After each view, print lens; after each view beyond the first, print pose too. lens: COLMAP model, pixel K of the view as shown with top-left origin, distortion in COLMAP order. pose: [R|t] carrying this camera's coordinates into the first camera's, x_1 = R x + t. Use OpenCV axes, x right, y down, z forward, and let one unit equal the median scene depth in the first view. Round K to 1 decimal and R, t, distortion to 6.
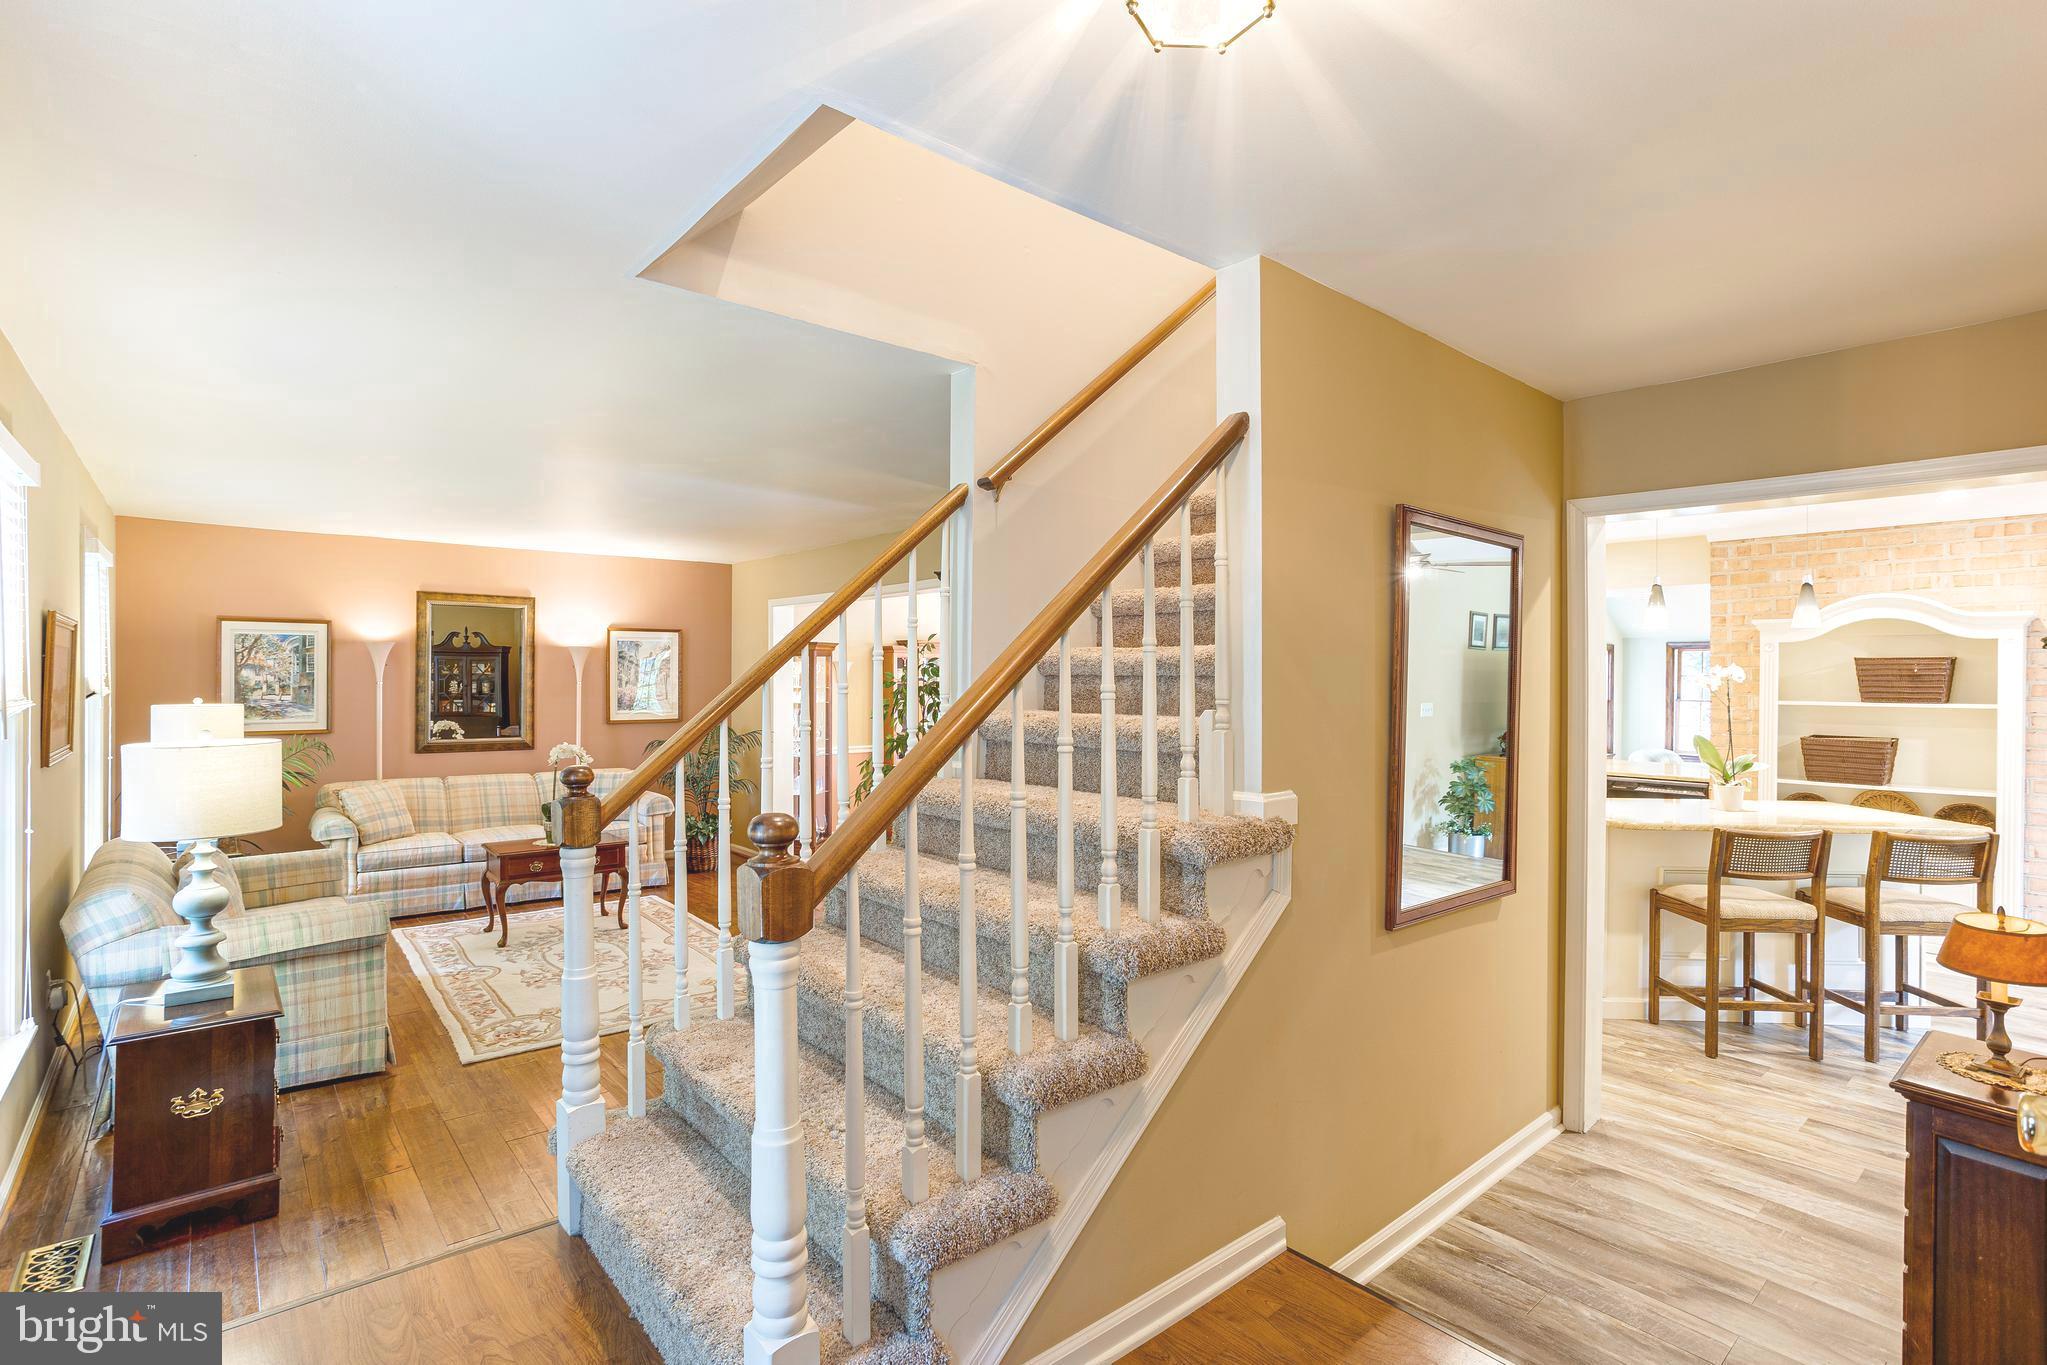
lens RADIAL K [[952.4, 0, 1023.5], [0, 952.4, 682.5], [0, 0, 1]] dist [0.001612, 0.000329]
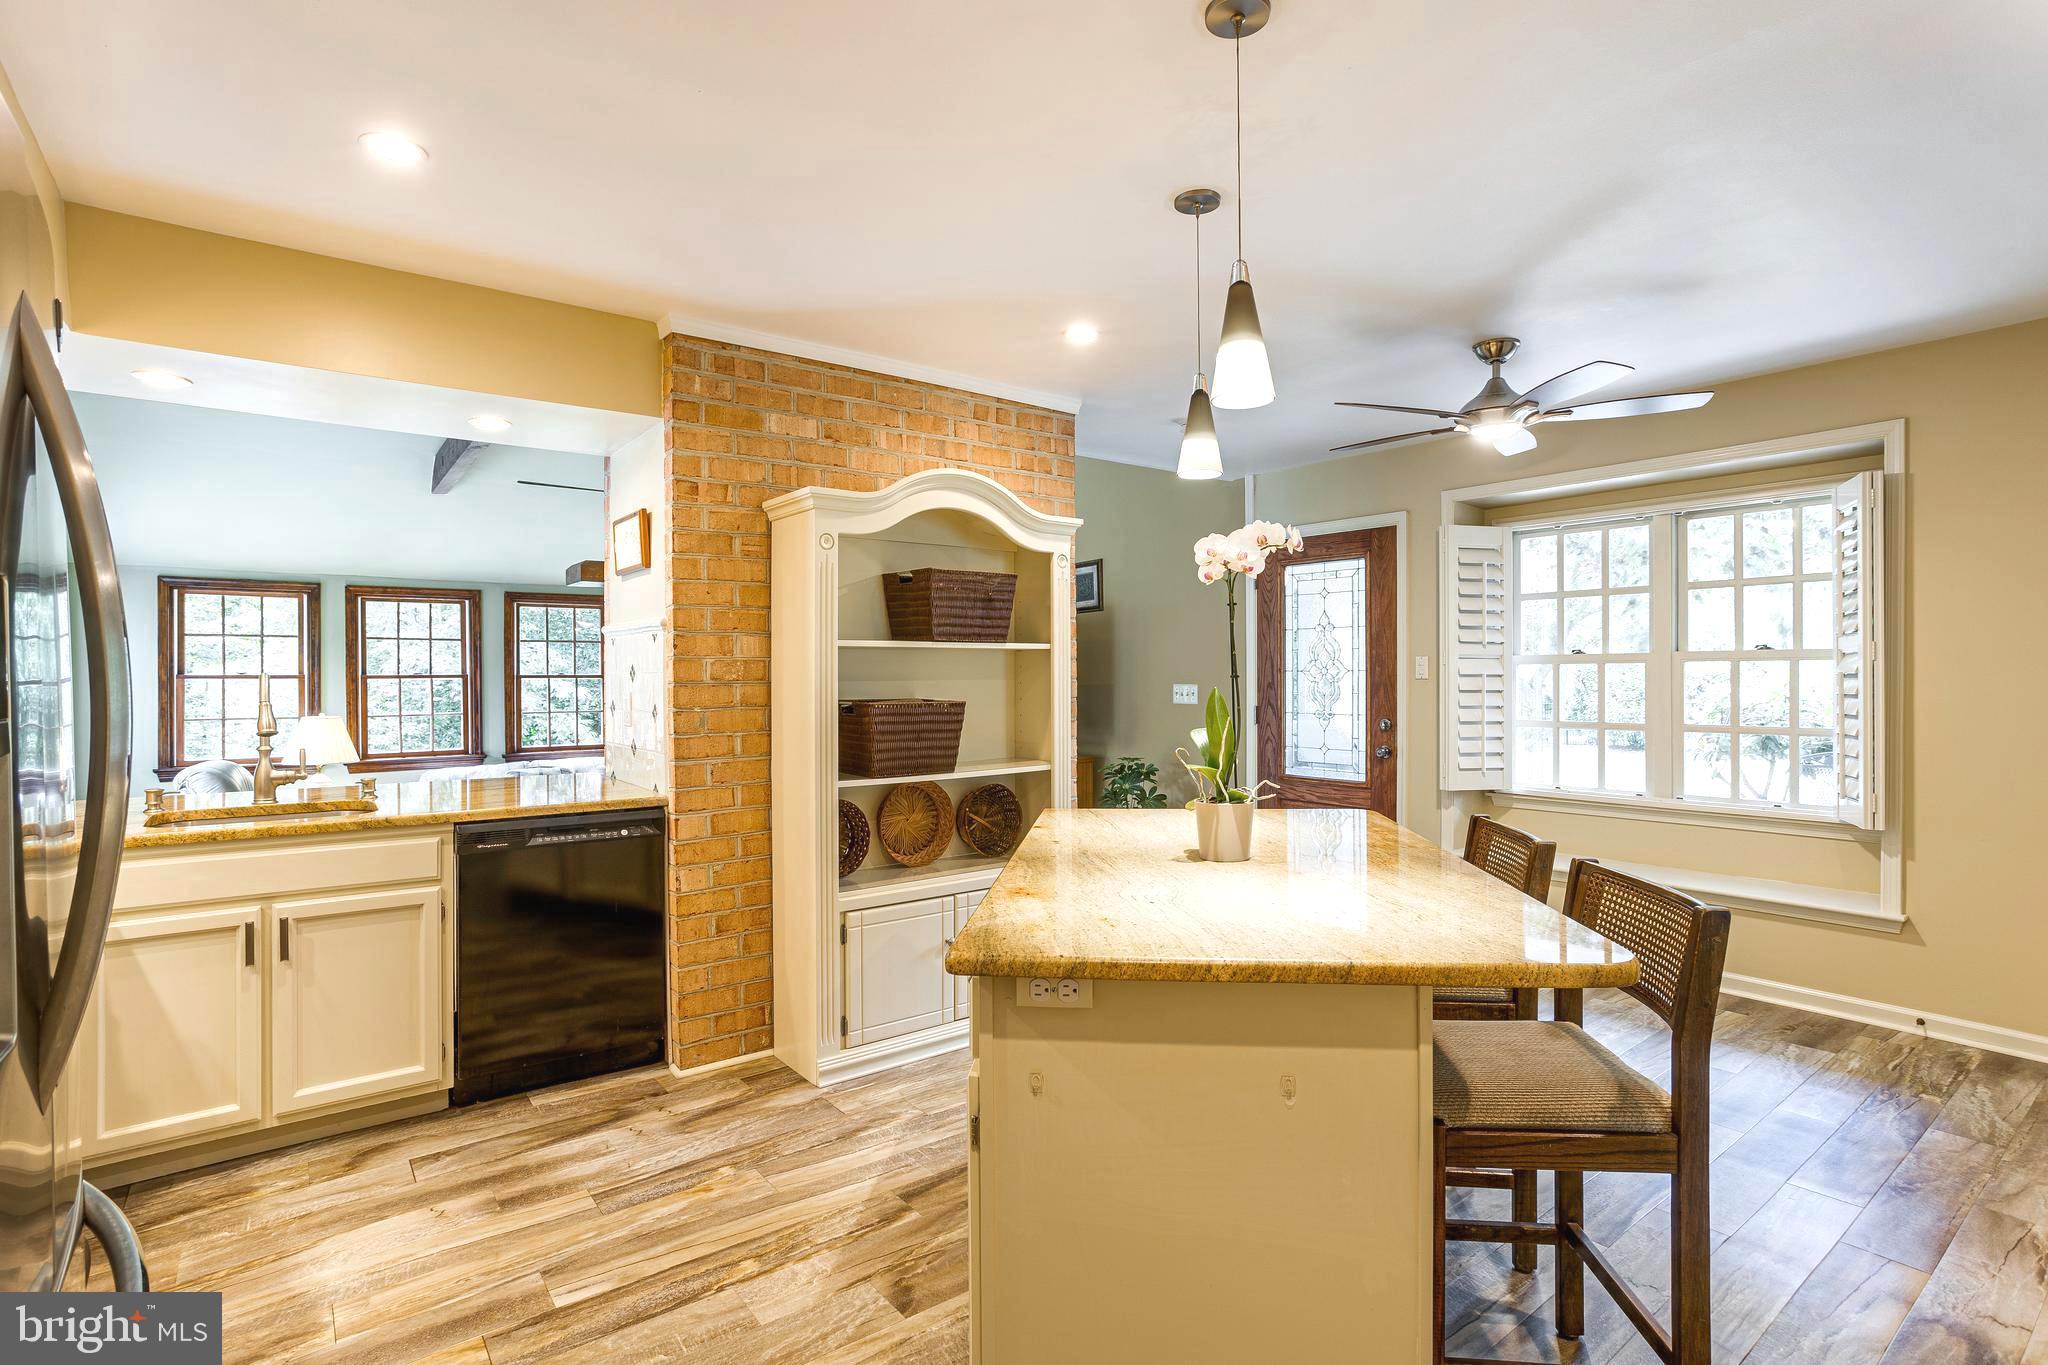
lens RADIAL K [[1003.5, 0, 1024.0], [0, 1003.5, 682.5], [0, 0, 1]] dist [-0.000982, 0.000165]
pose [[0.061399, -0.018785, 0.997936, 0.249553], [0.008036, 0.999800, 0.018325, 0.041592], [-0.998081, 0.006895, 0.061538, 1.013523]]
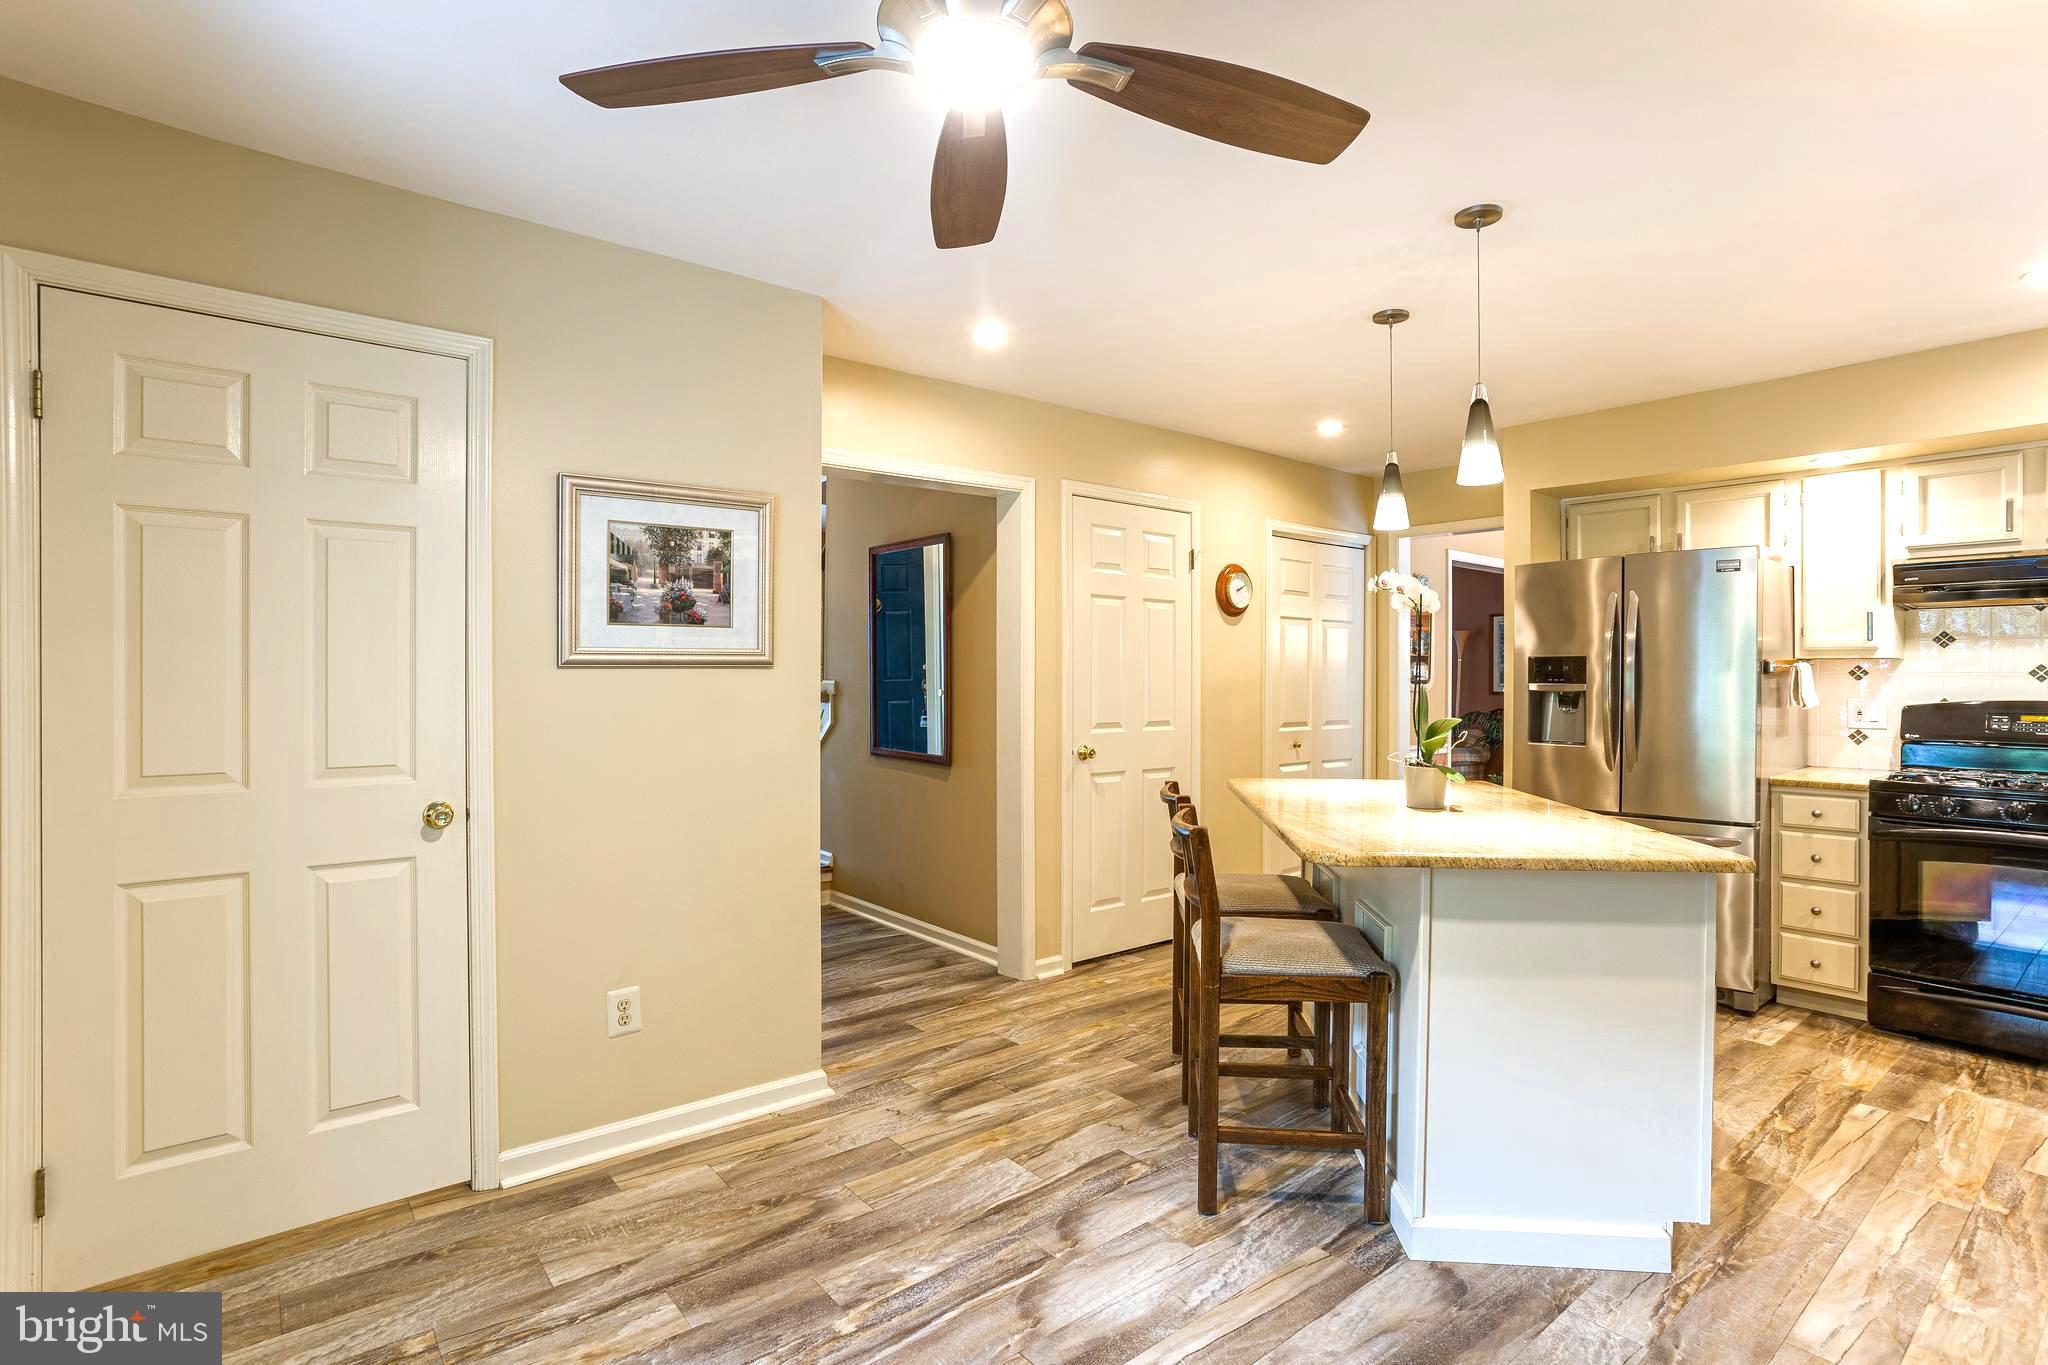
lens RADIAL K [[1003.5, 0, 1024.0], [0, 1003.5, 682.5], [0, 0, 1]] dist [-0.000982, 0.000165]
pose [[-0.027339, -0.003545, -0.999620, 1.322538], [-0.007497, 0.999966, -0.003341, 0.056791], [0.999598, 0.007402, -0.027365, 0.726824]]
